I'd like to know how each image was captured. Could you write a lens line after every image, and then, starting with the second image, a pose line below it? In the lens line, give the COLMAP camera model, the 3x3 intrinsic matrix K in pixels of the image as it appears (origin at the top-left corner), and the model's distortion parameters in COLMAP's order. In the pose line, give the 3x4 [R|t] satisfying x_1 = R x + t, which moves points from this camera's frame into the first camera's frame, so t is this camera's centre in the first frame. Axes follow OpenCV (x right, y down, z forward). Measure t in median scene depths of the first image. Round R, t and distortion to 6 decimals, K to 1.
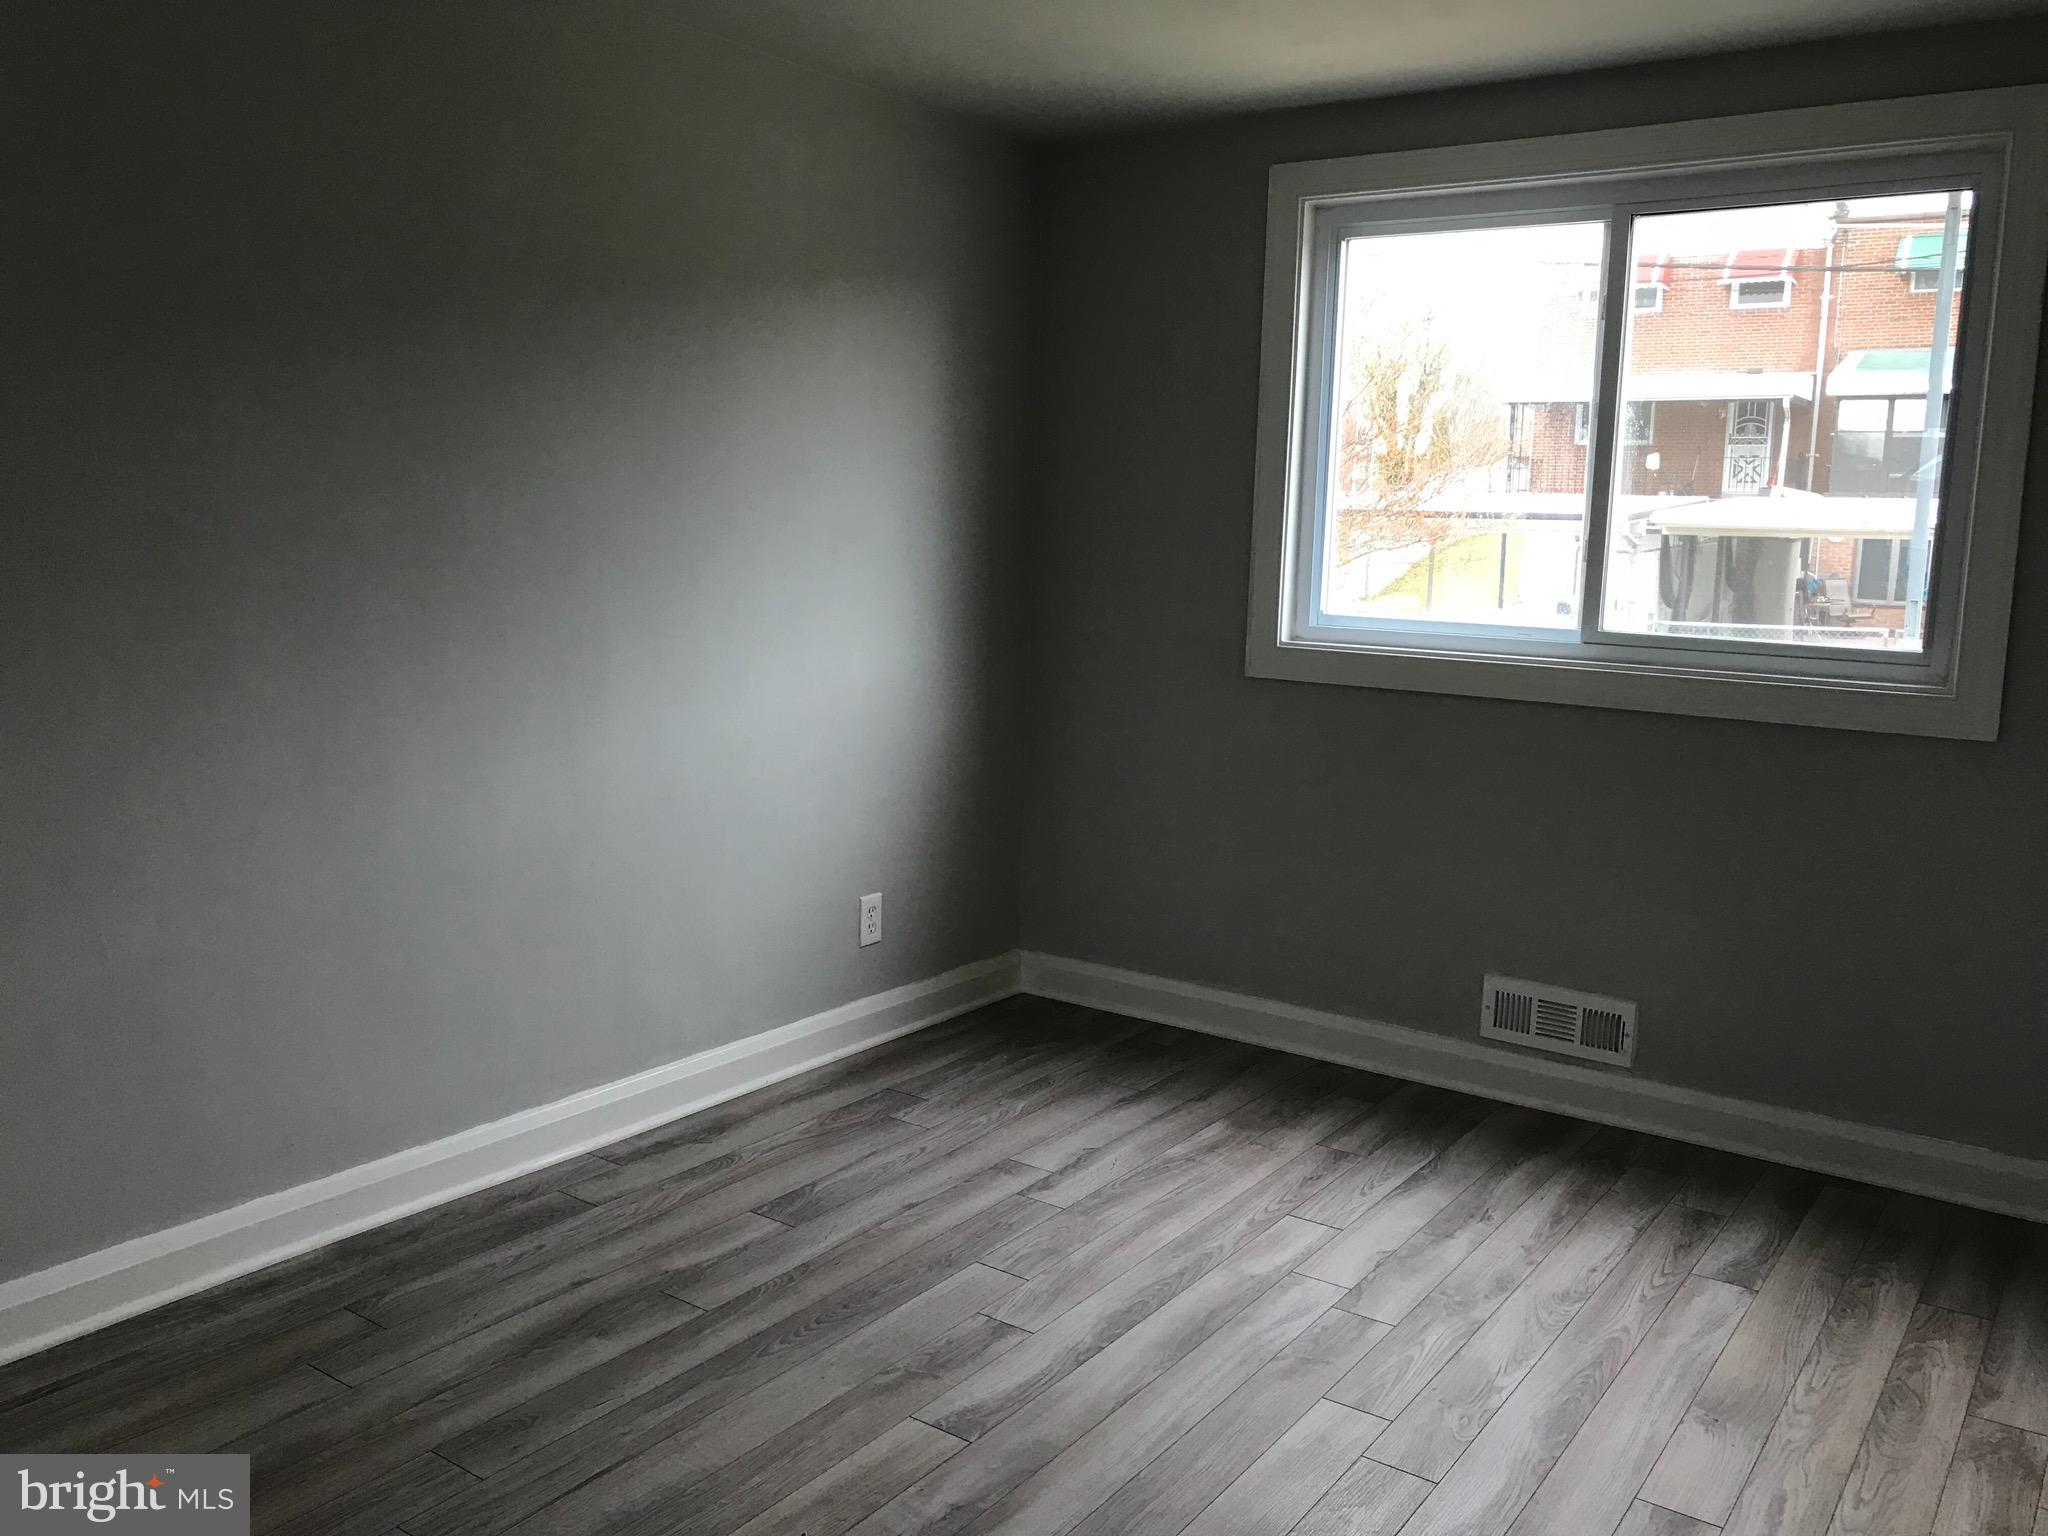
lens RADIAL K [[1663.3, 0, 979.0], [0, 1663.3, 735.8], [0, 0, 1]] dist [-0.013223, -0.008676]
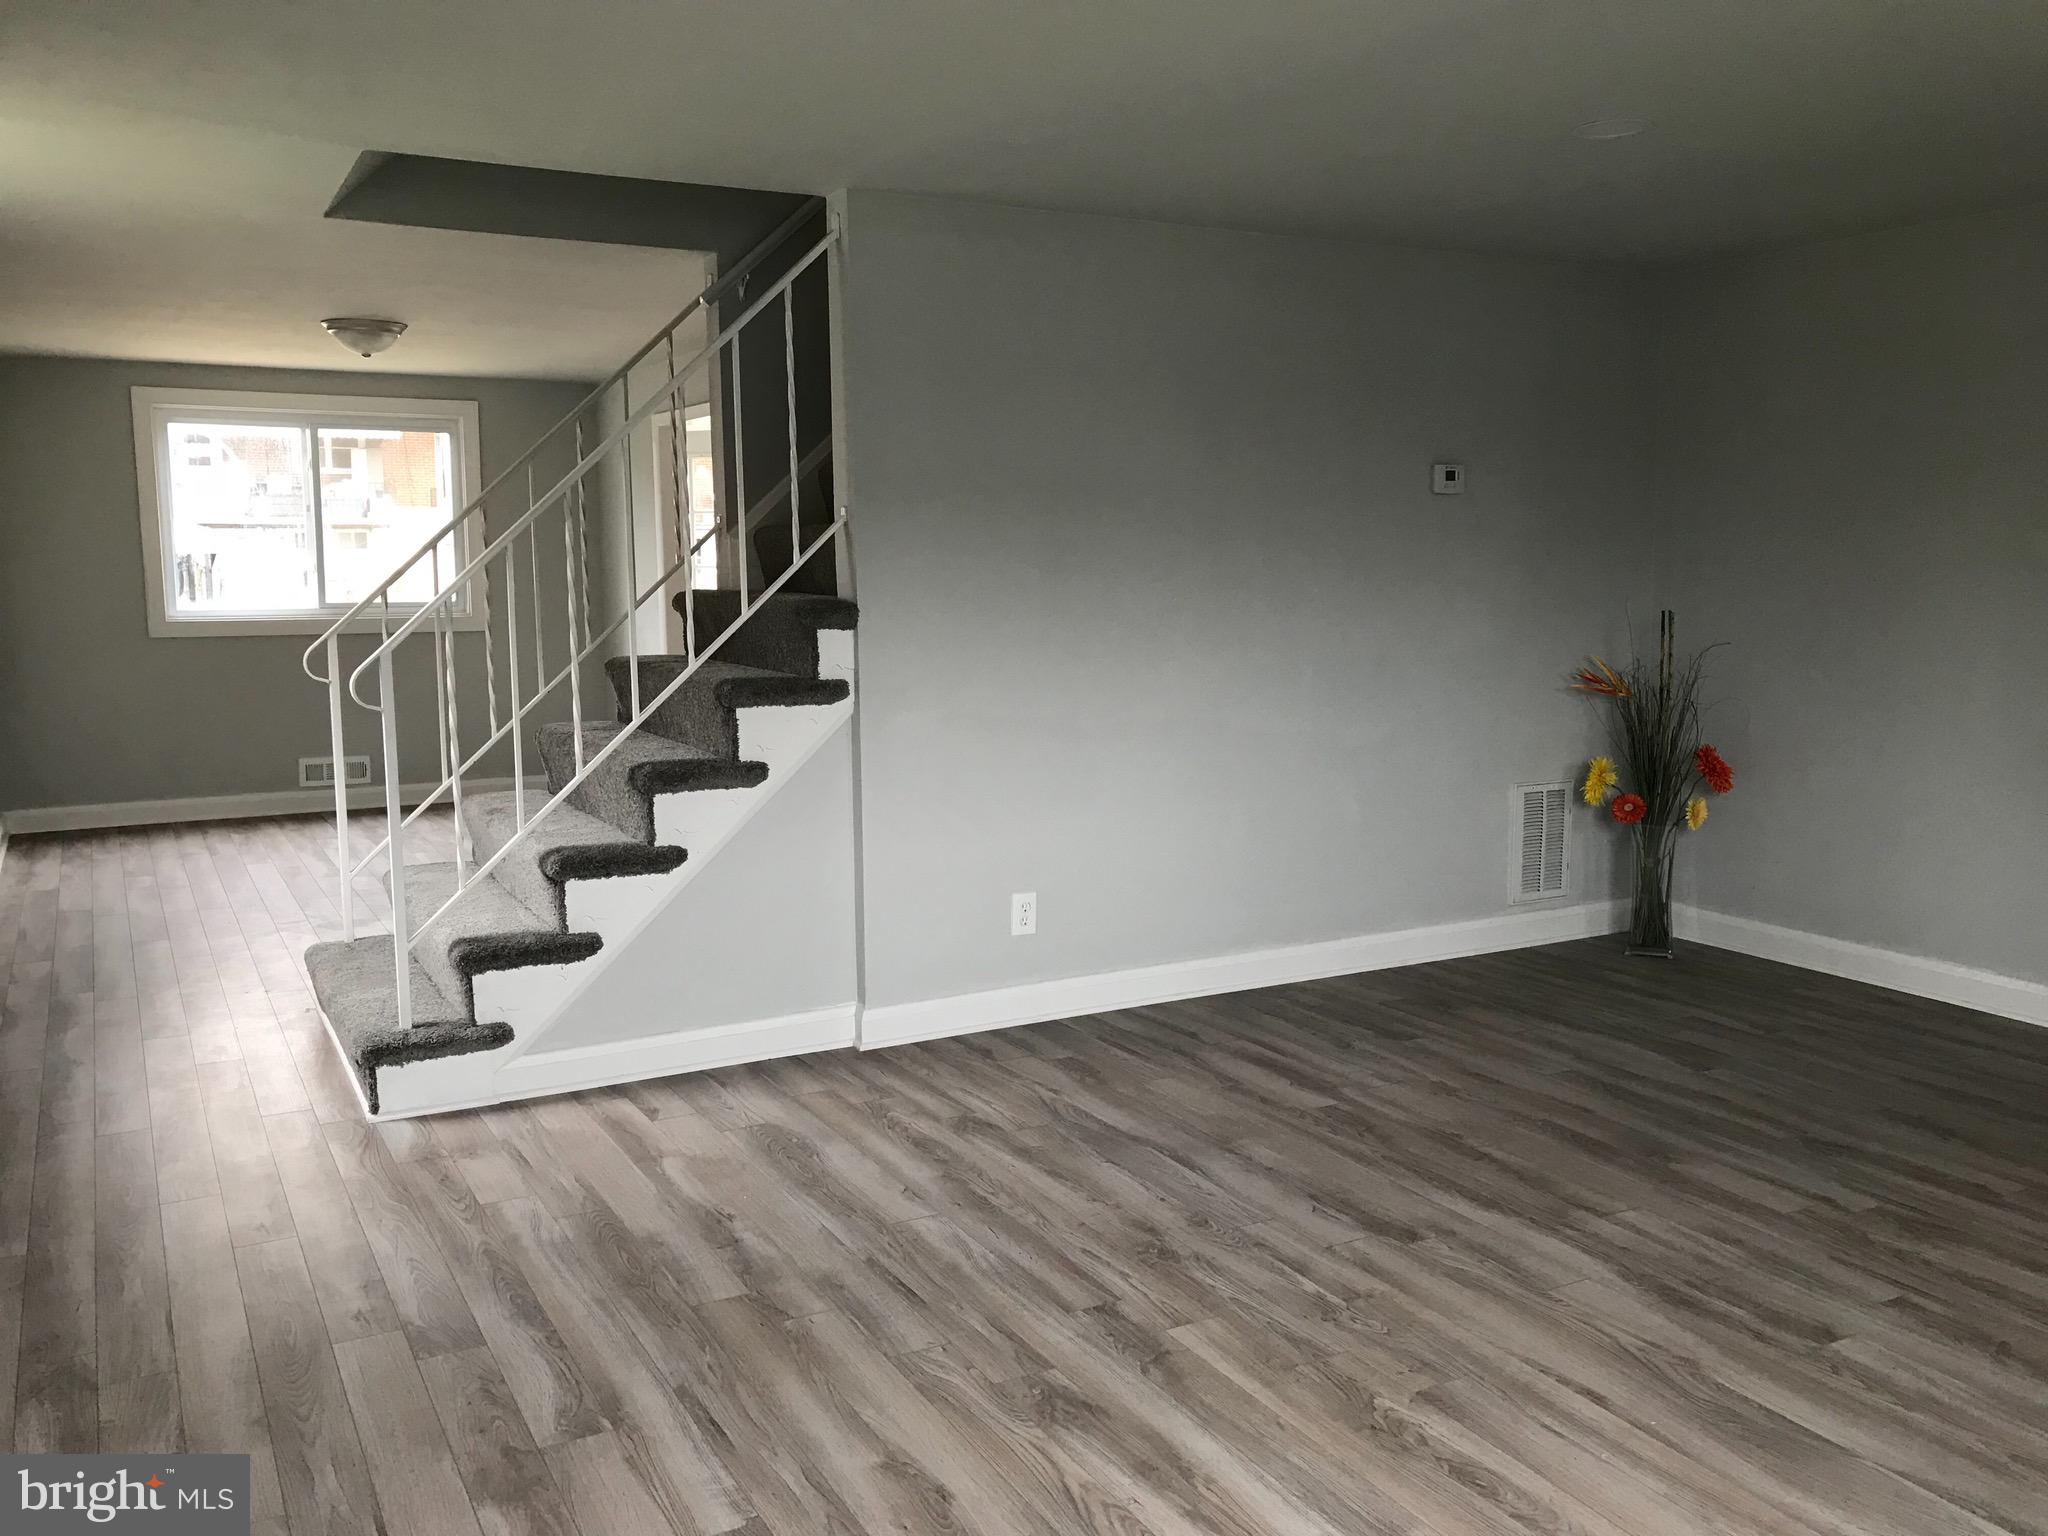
lens RADIAL K [[1650.4, 0, 1020.4], [0, 1650.4, 786.7], [0, 0, 1]] dist [0.006876, -0.004041]
pose [[0.427047, -0.153499, 0.891105, -1.301403], [0.125903, 0.985980, 0.109505, 0.059853], [-0.895421, 0.065429, 0.440386, -0.873494]]
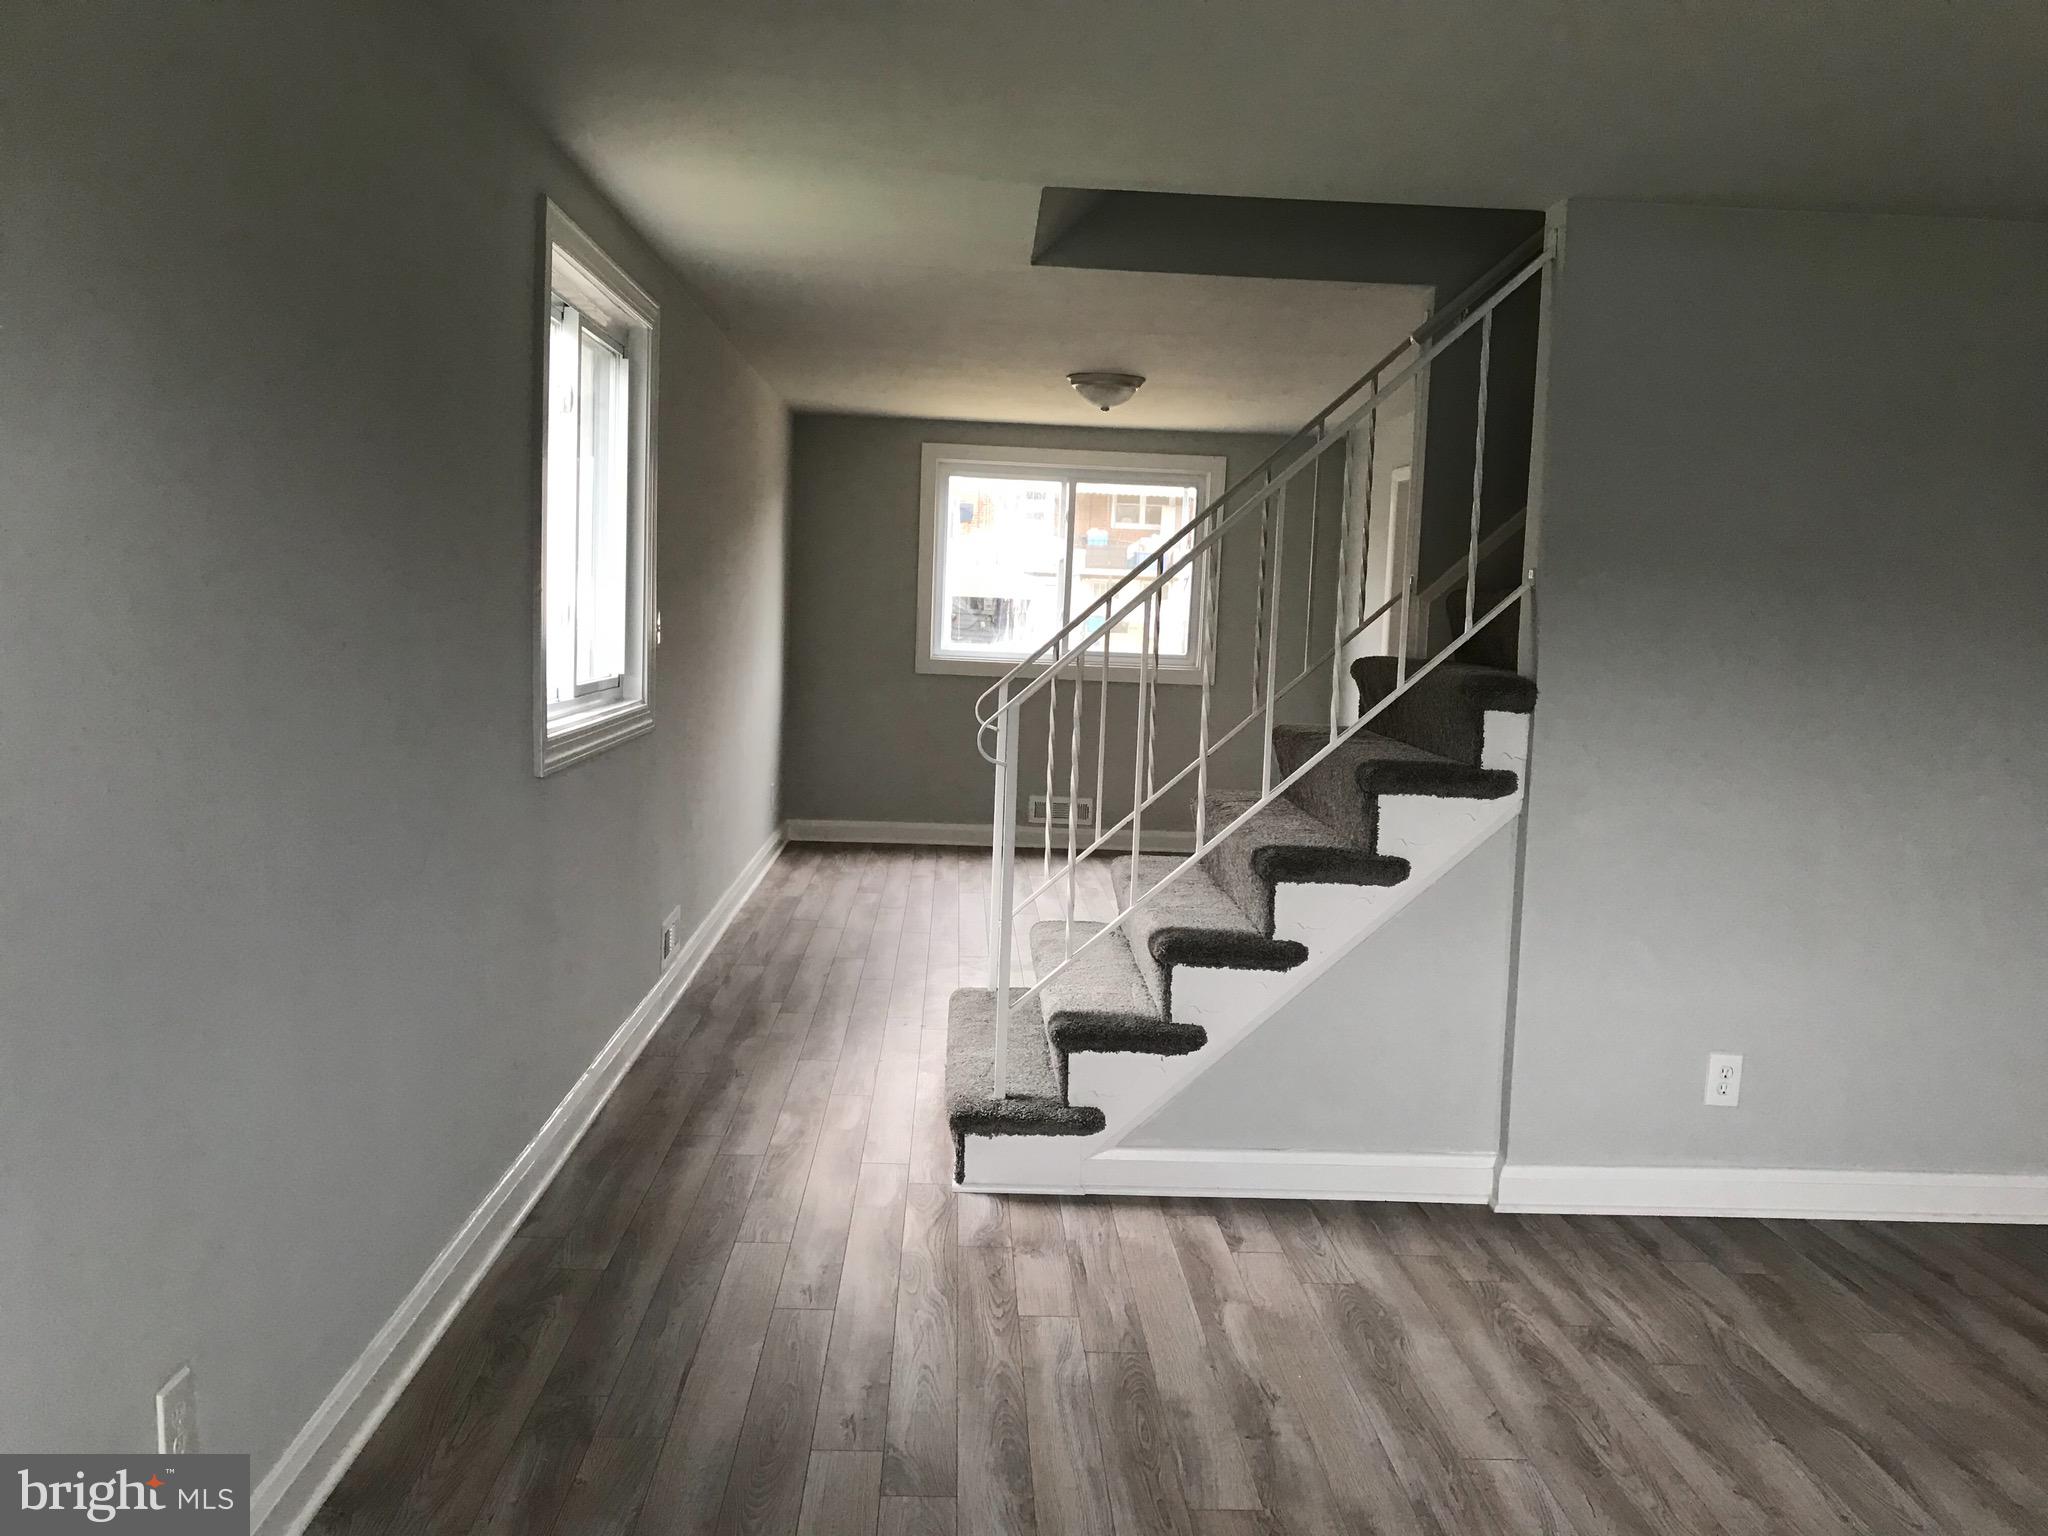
lens RADIAL K [[1670.7, 0, 1071.3], [0, 1670.7, 766.8], [0, 0, 1]] dist [0.065043, -0.099199]
pose [[0.769500, -0.053928, 0.636366, -1.164215], [0.054686, 0.998333, 0.018476, 0.061107], [-0.636301, 0.020583, 0.771166, -0.863362]]
